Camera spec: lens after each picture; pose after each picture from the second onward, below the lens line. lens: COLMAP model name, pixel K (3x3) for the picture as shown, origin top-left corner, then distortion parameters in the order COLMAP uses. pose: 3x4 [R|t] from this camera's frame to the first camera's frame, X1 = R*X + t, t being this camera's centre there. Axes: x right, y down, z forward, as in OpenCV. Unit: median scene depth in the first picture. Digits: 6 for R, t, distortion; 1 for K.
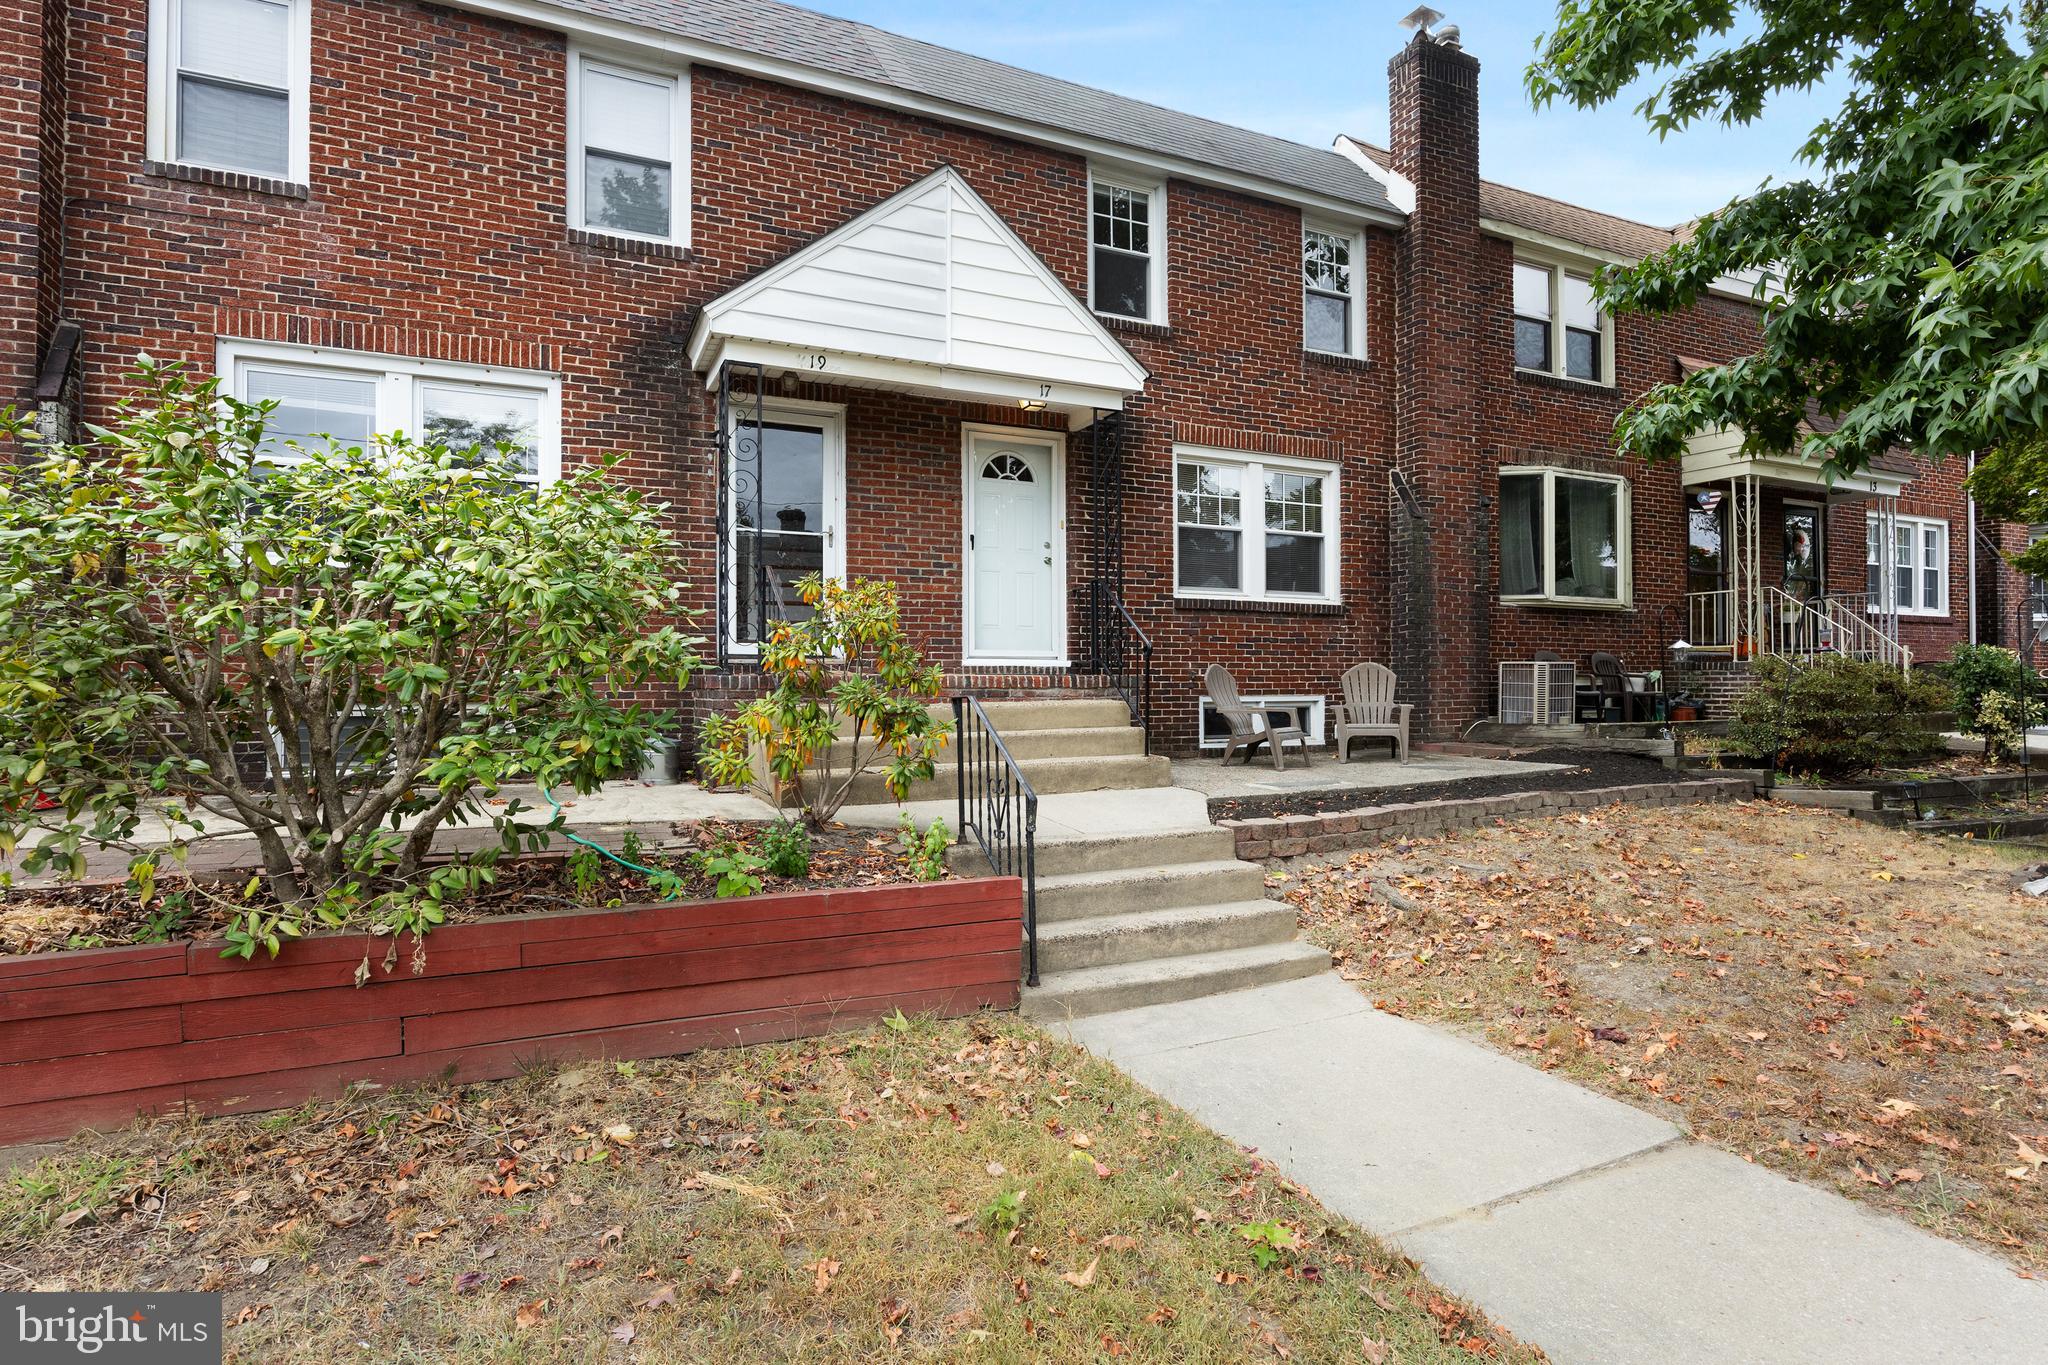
lens RADIAL K [[1095.9, 0, 1022.1], [0, 1095.9, 686.3], [0, 0, 1]] dist [-0.014789, 0.001441]
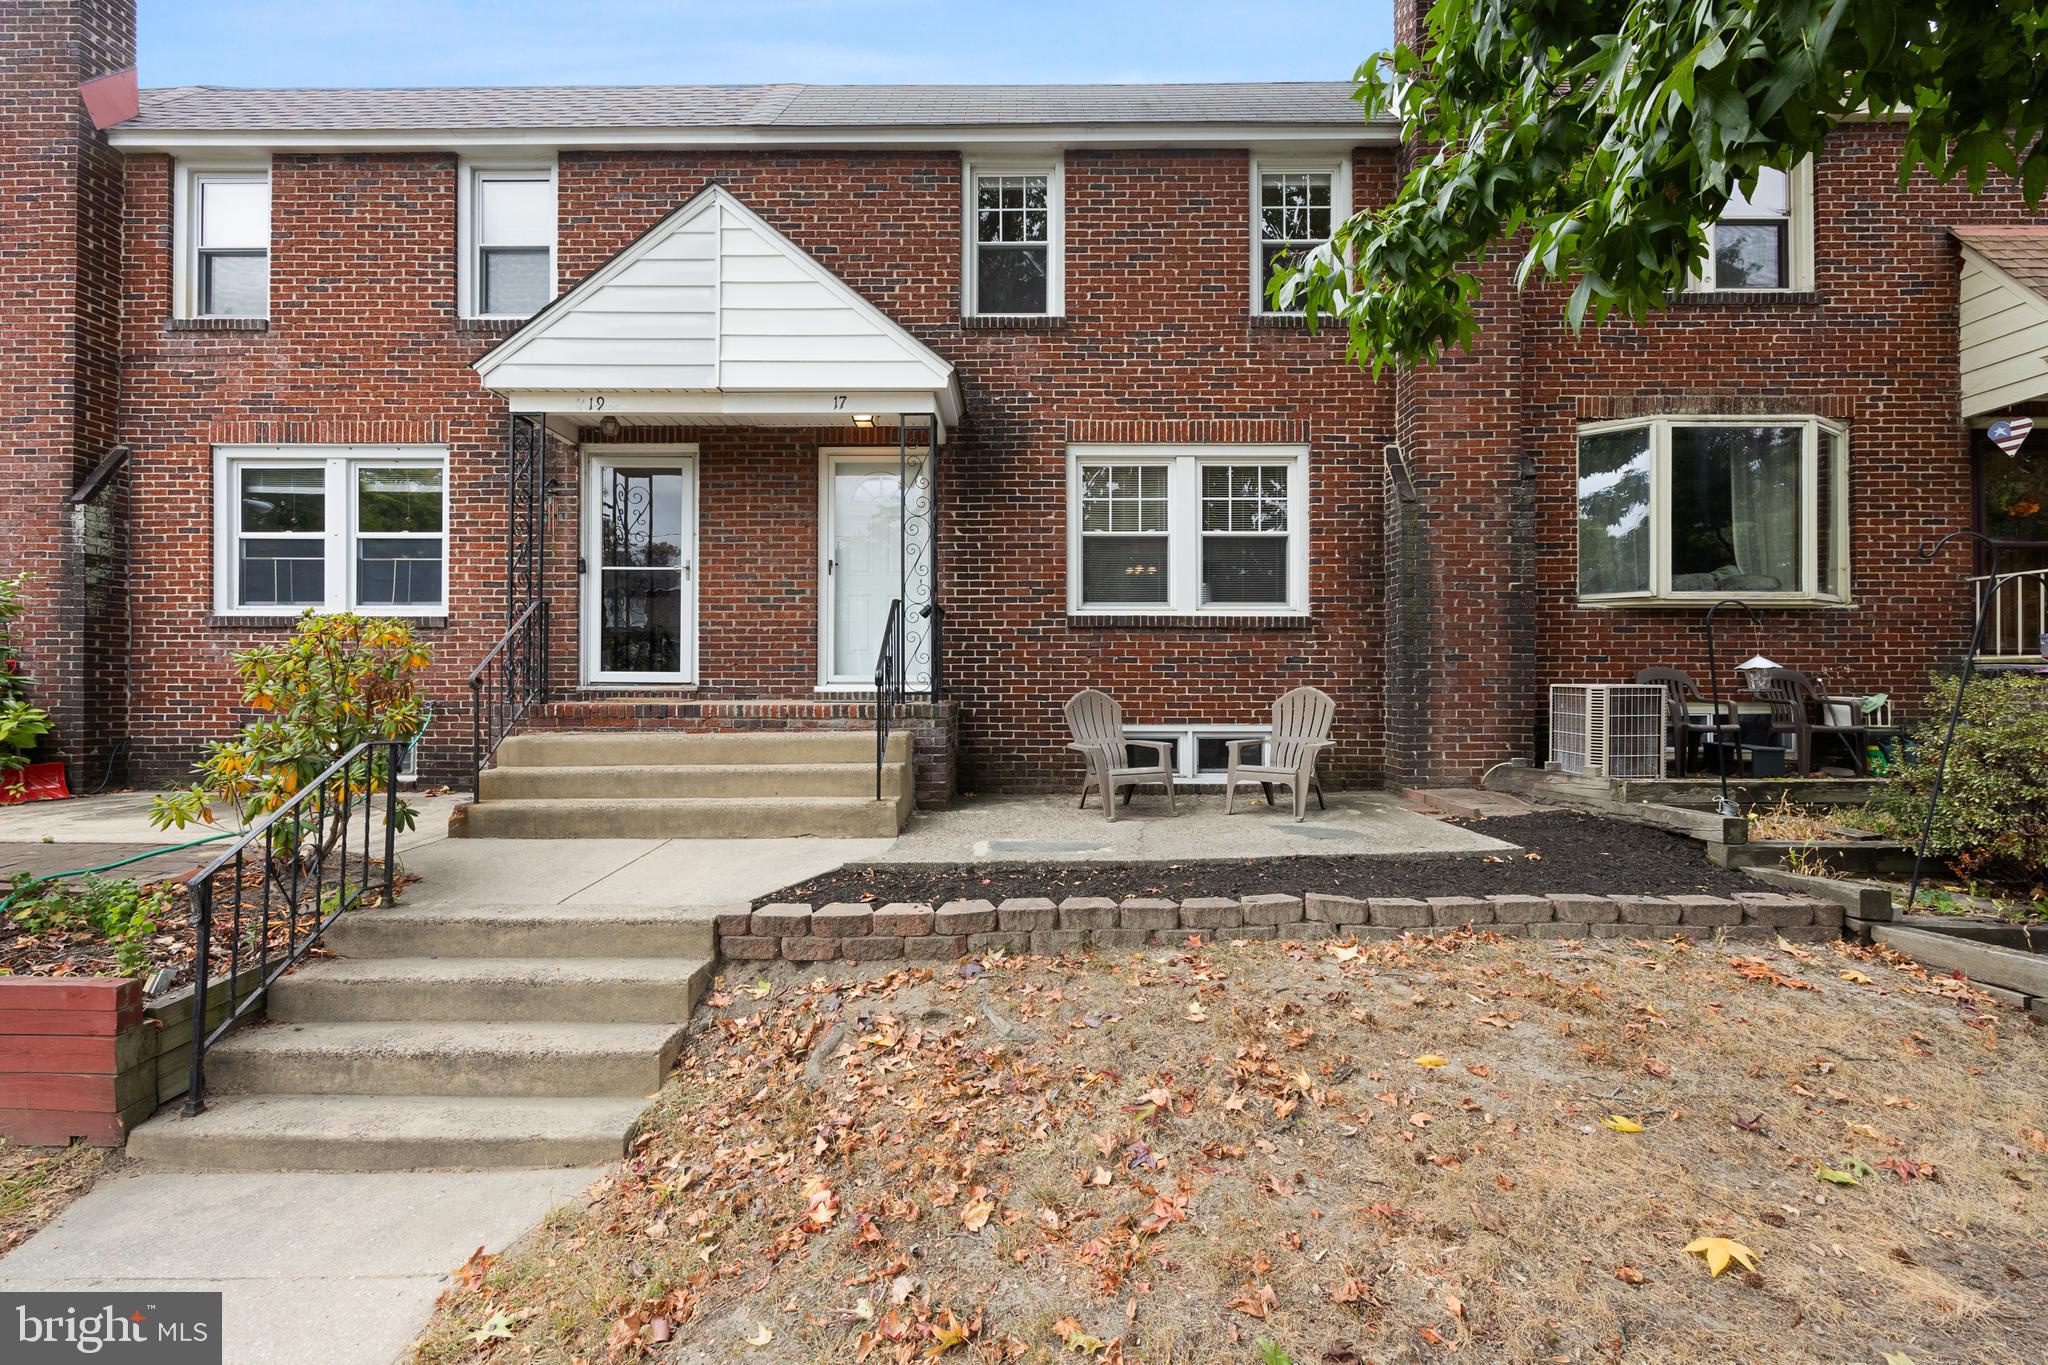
lens RADIAL K [[852.8, 0, 1019.6], [0, 852.8, 682.8], [0, 0, 1]] dist [0.001877, -0.000564]
pose [[0.895458, 0.001231, -0.445143, 0.490458], [-0.003510, 0.999985, -0.004296, -0.025925], [0.445131, 0.005410, 0.895449, 0.415717]]
